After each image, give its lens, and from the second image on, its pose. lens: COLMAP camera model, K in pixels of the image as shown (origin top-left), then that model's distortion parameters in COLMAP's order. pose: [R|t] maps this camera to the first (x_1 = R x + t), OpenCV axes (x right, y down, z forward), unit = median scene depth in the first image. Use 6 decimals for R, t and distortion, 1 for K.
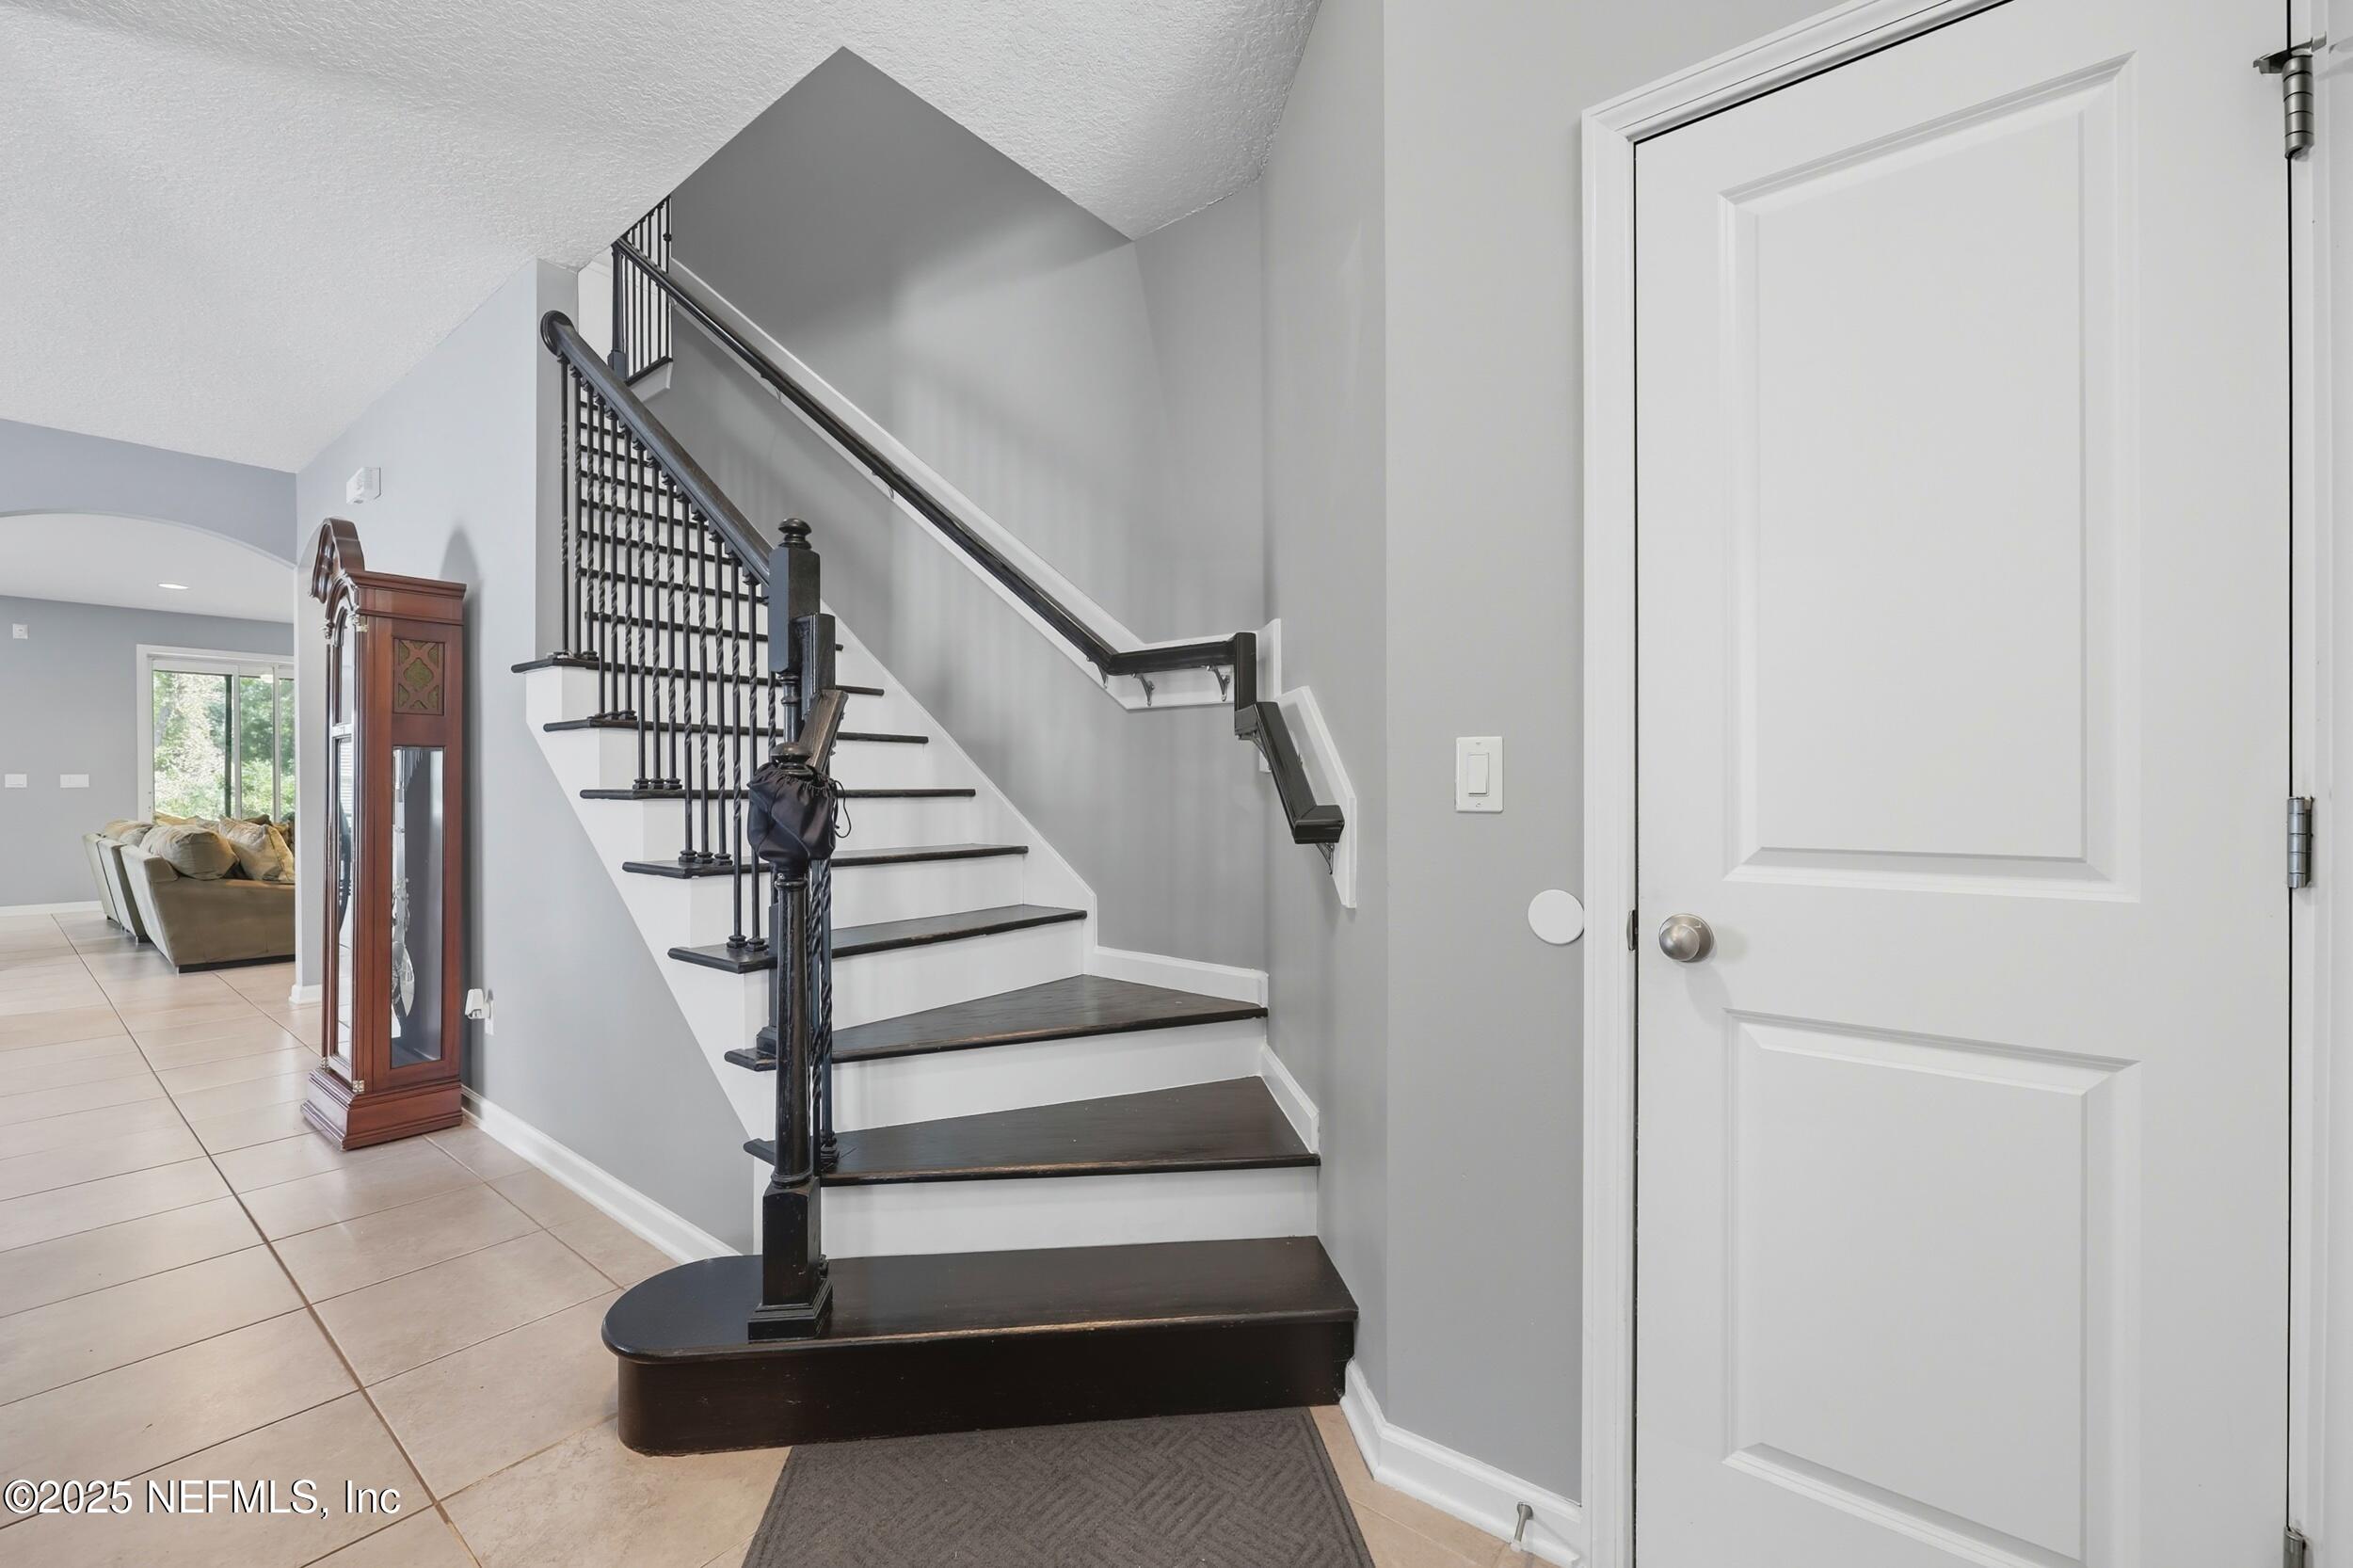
lens RADIAL K [[950.5, 0, 1172.8], [0, 950.5, 781.1], [0, 0, 1]] dist [0.000077, 0.000000]
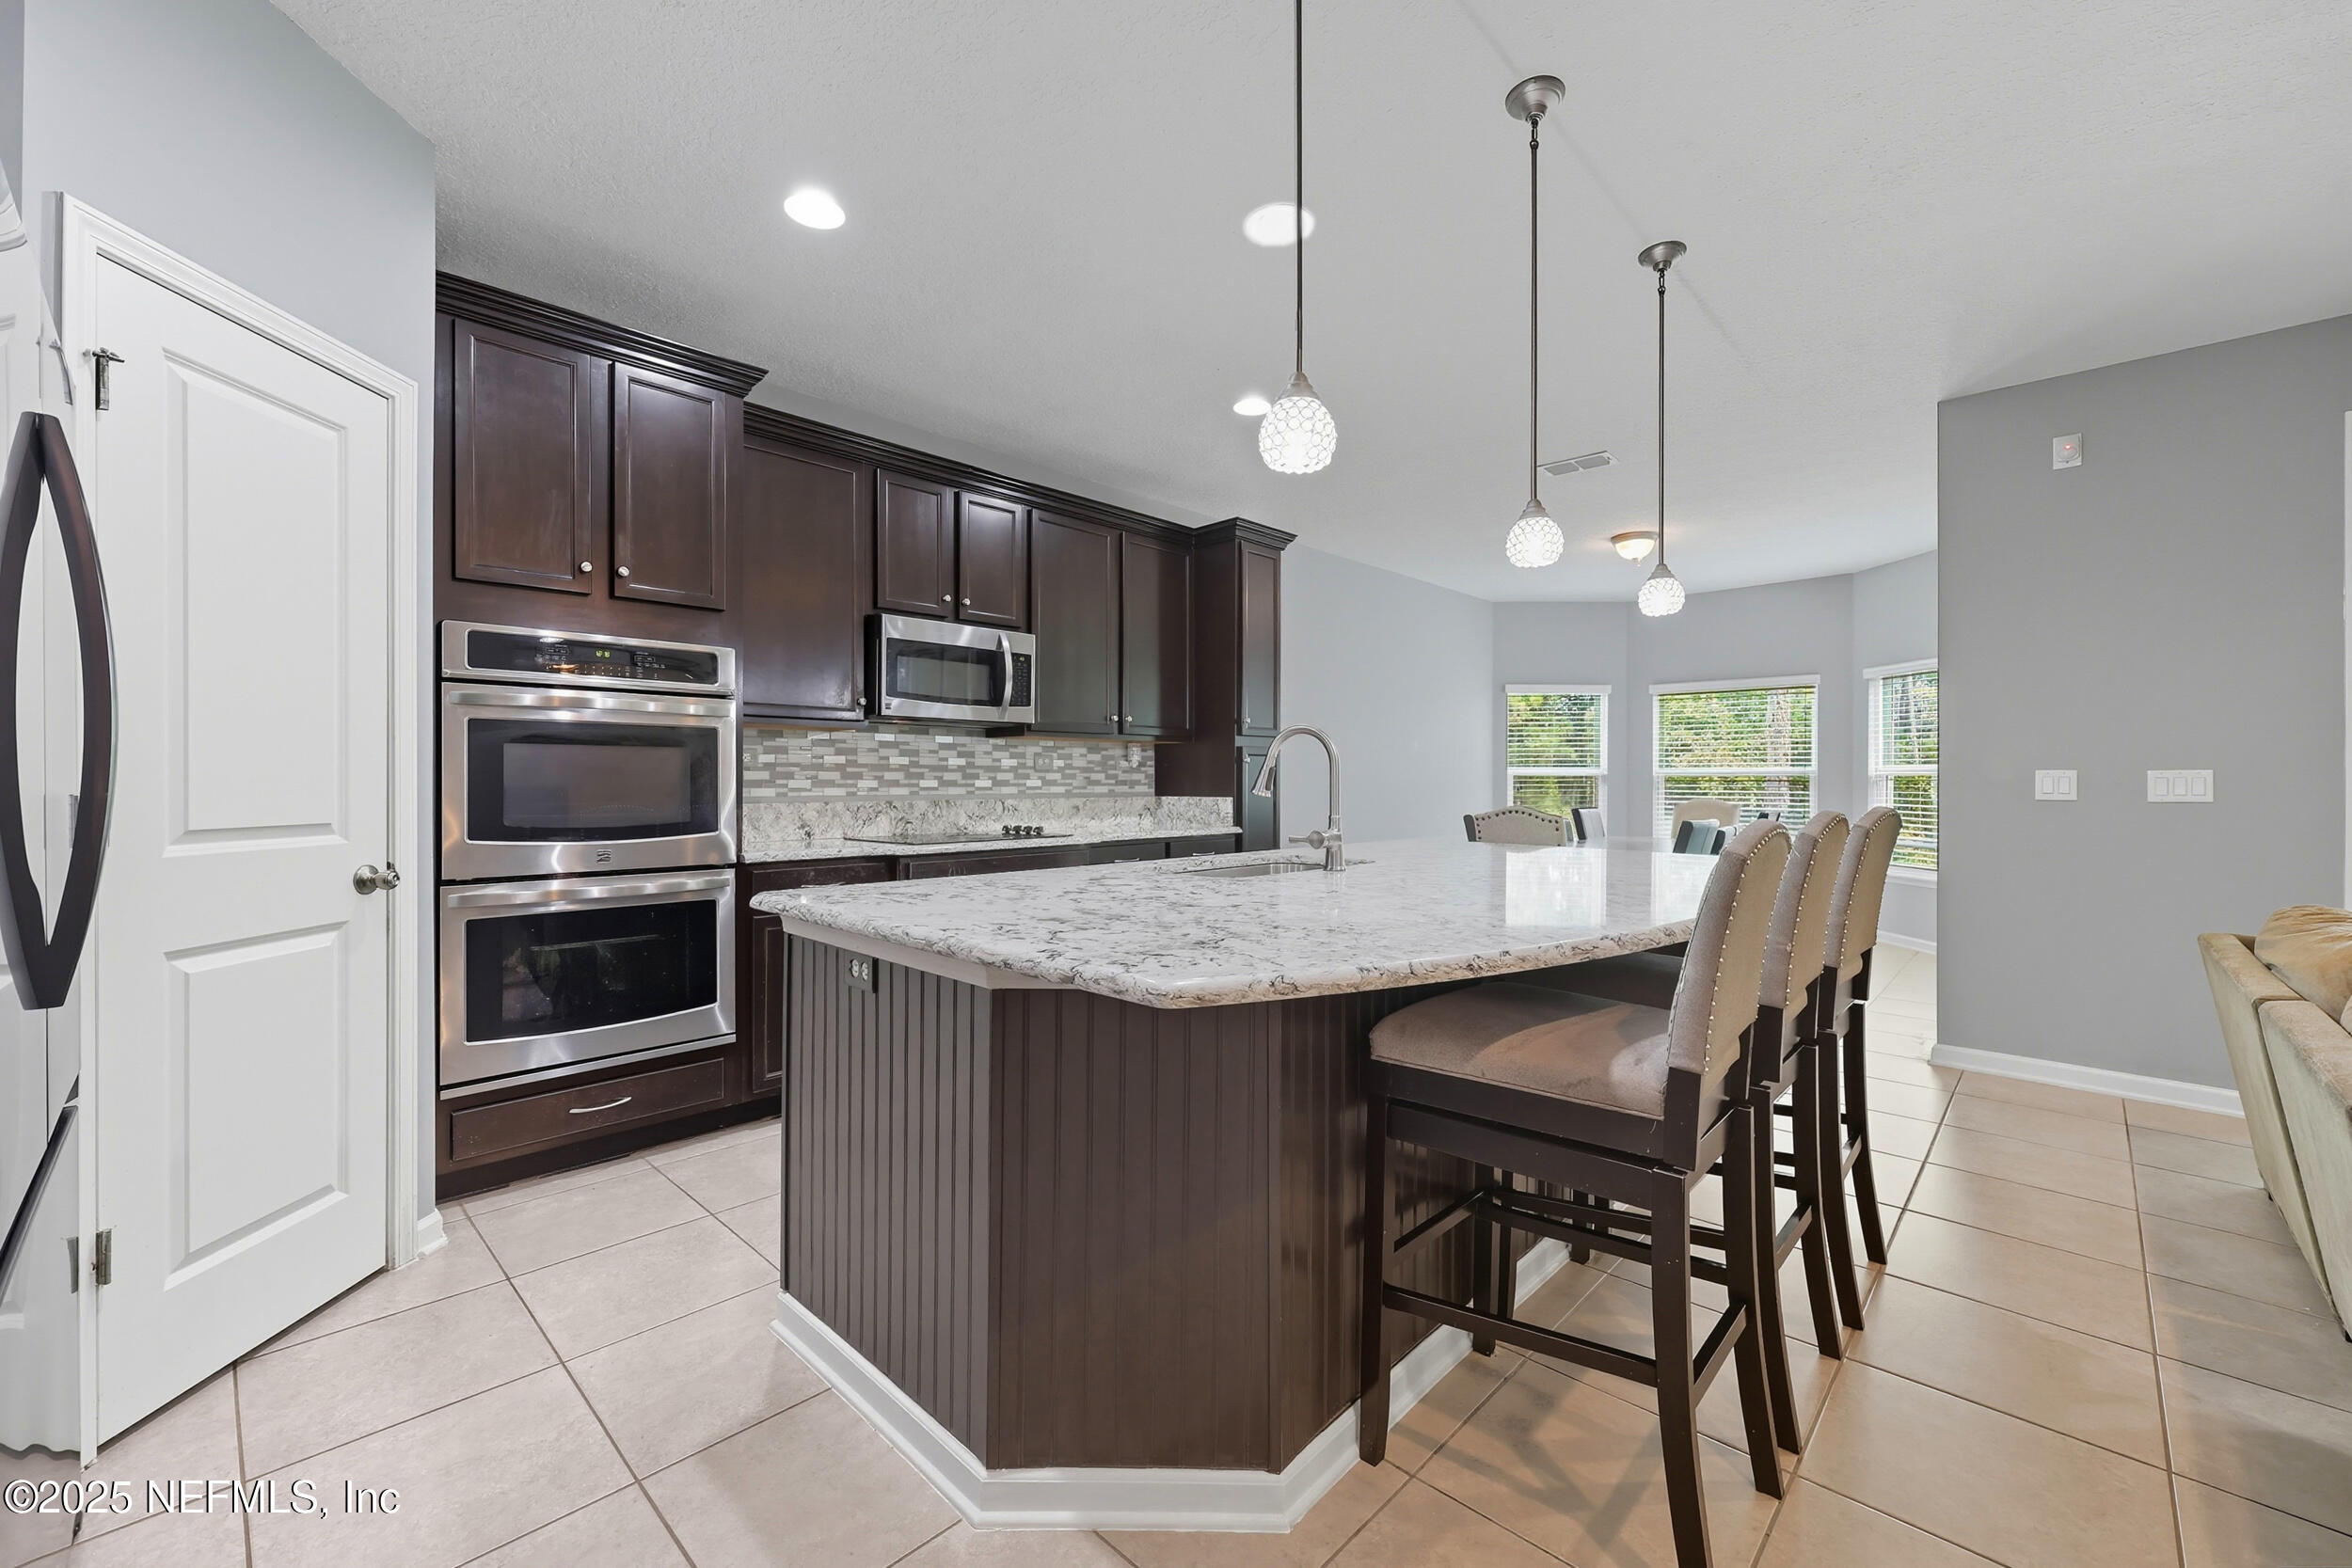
lens RADIAL K [[950.0, 0, 1153.3], [0, 950.0, 786.3], [0, 0, 1]] dist [0.000077, 0.000000]
pose [[-0.111513, 0.003881, -0.993755, -0.972478], [-0.001370, 0.999991, 0.004059, -0.001409], [0.993762, 0.001814, -0.111507, 0.843125]]
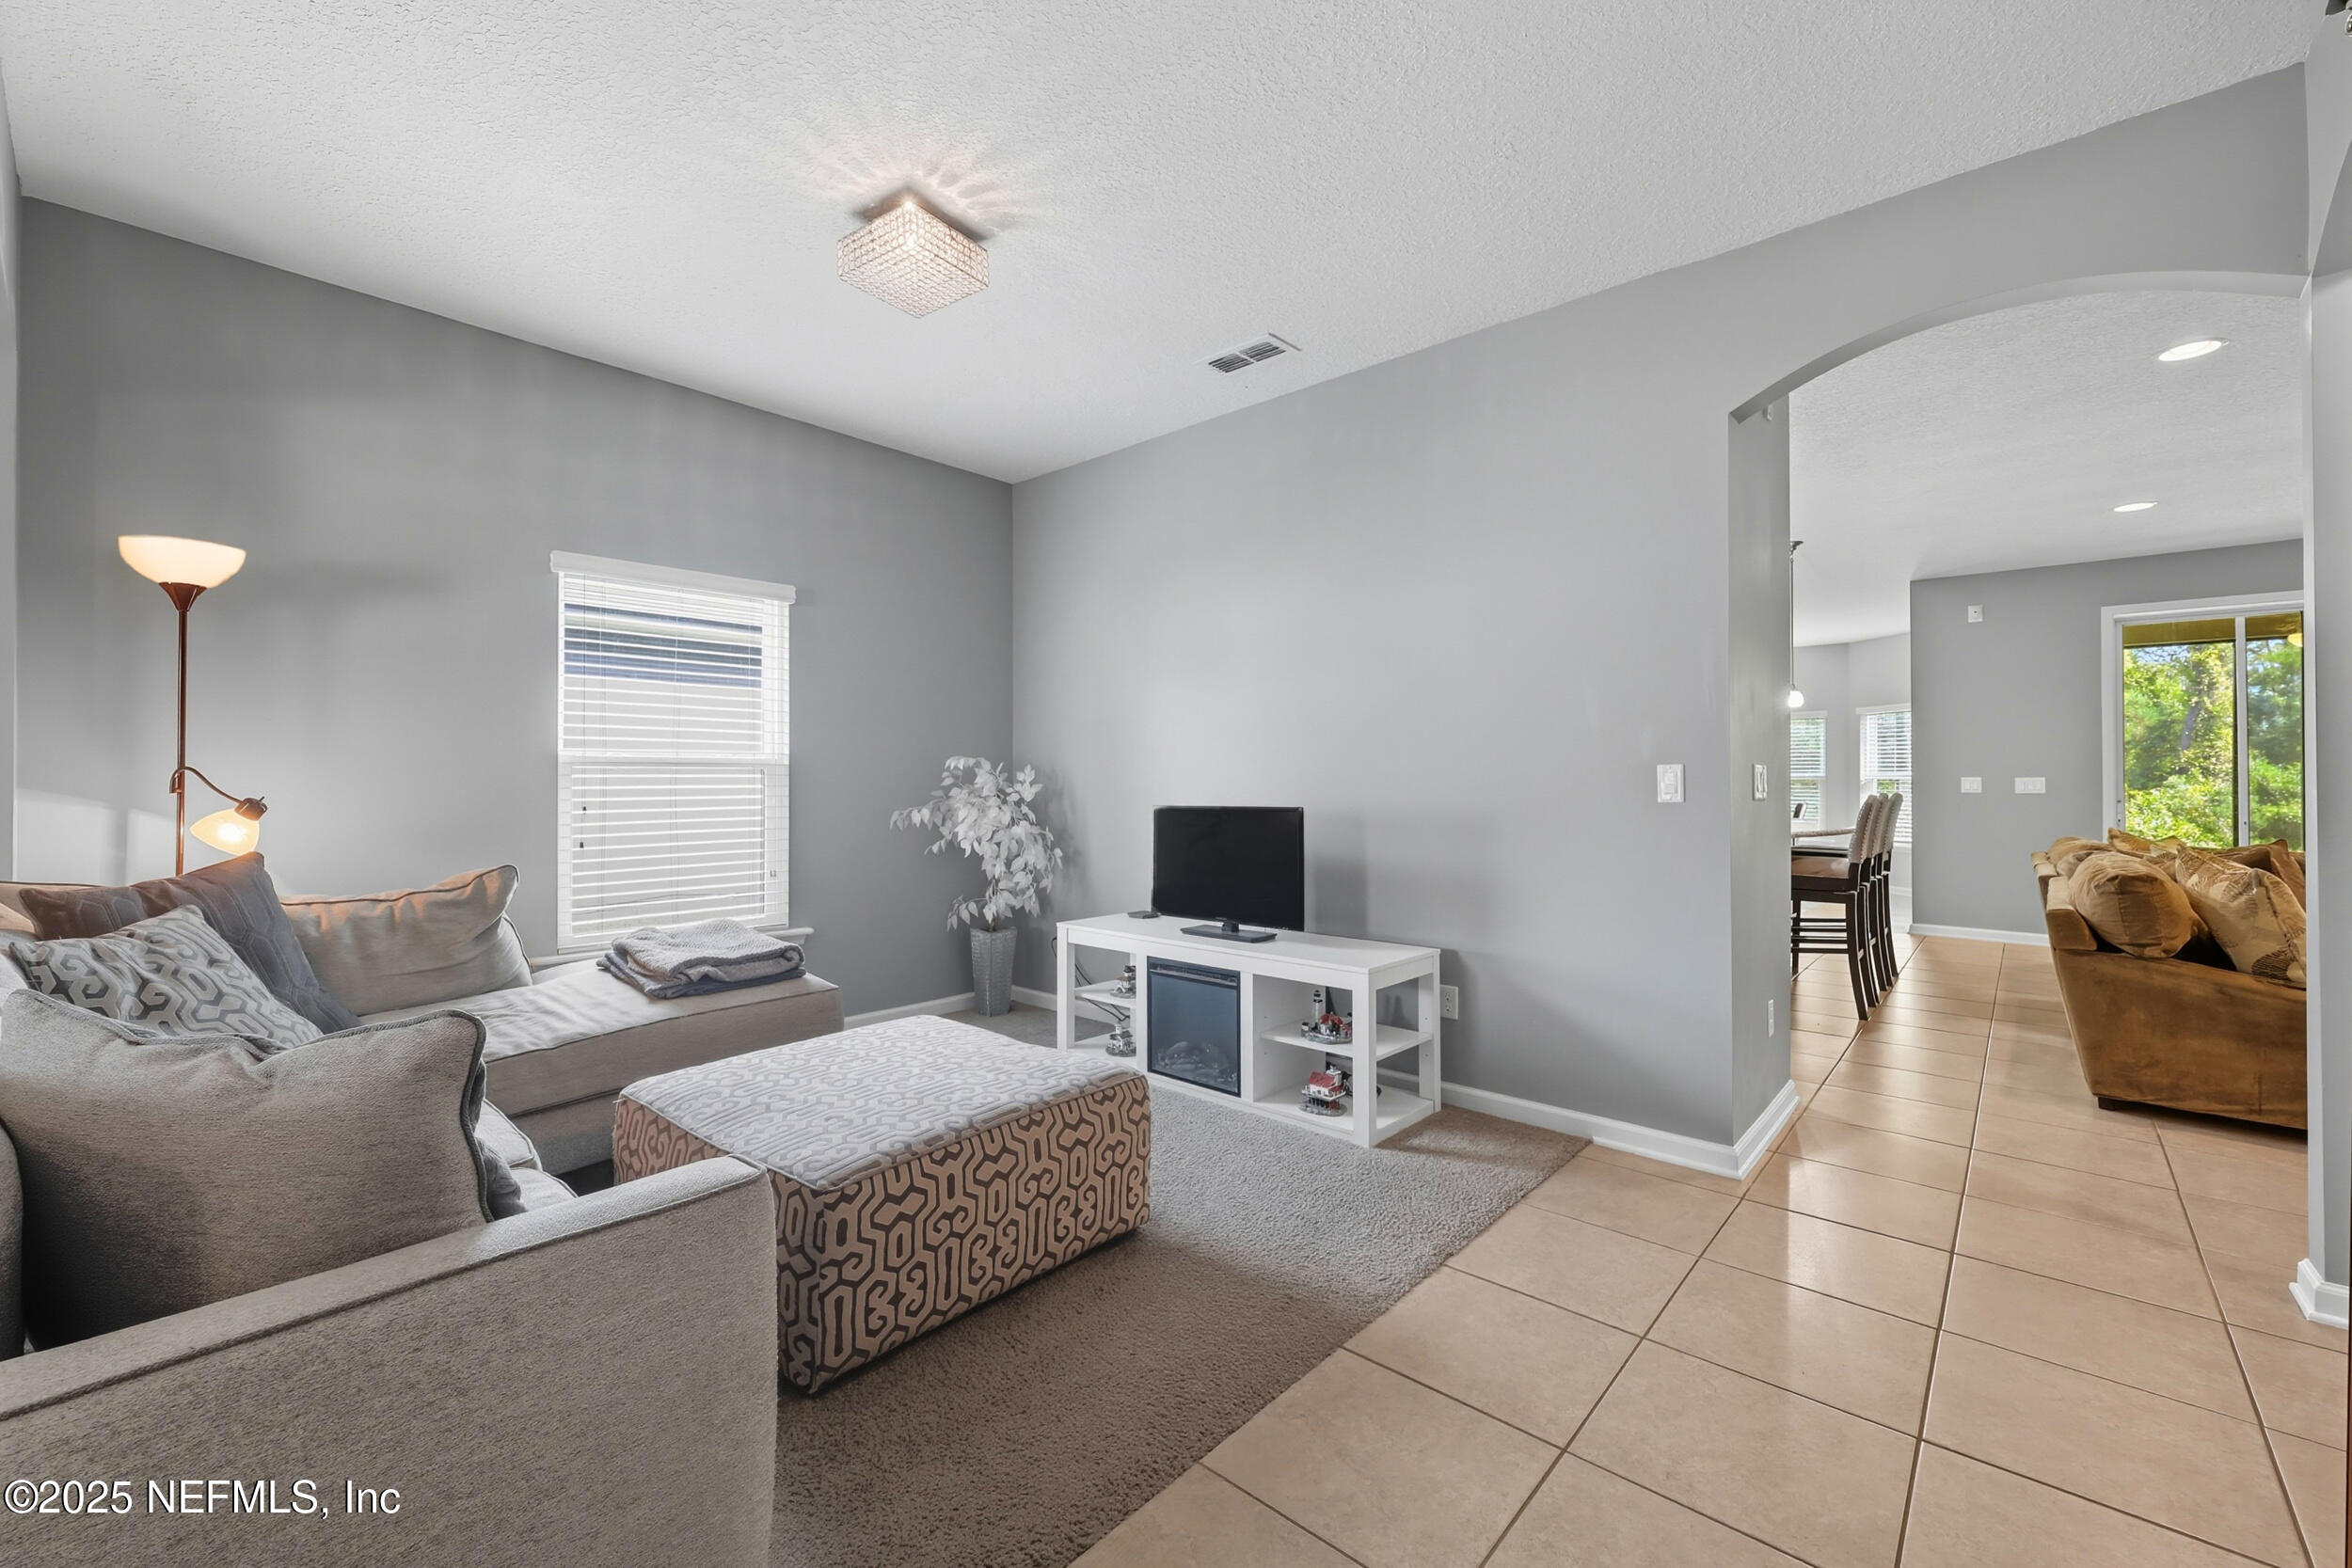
lens RADIAL K [[950.0, 0, 1162.9], [0, 950.0, 780.6], [0, 0, 1]] dist [0.000077, 0.000000]
pose [[-0.073966, -0.002357, -0.997258, -0.381306], [-0.002437, 0.999995, -0.002183, -0.000203], [0.997258, 0.002269, -0.073971, 0.429426]]
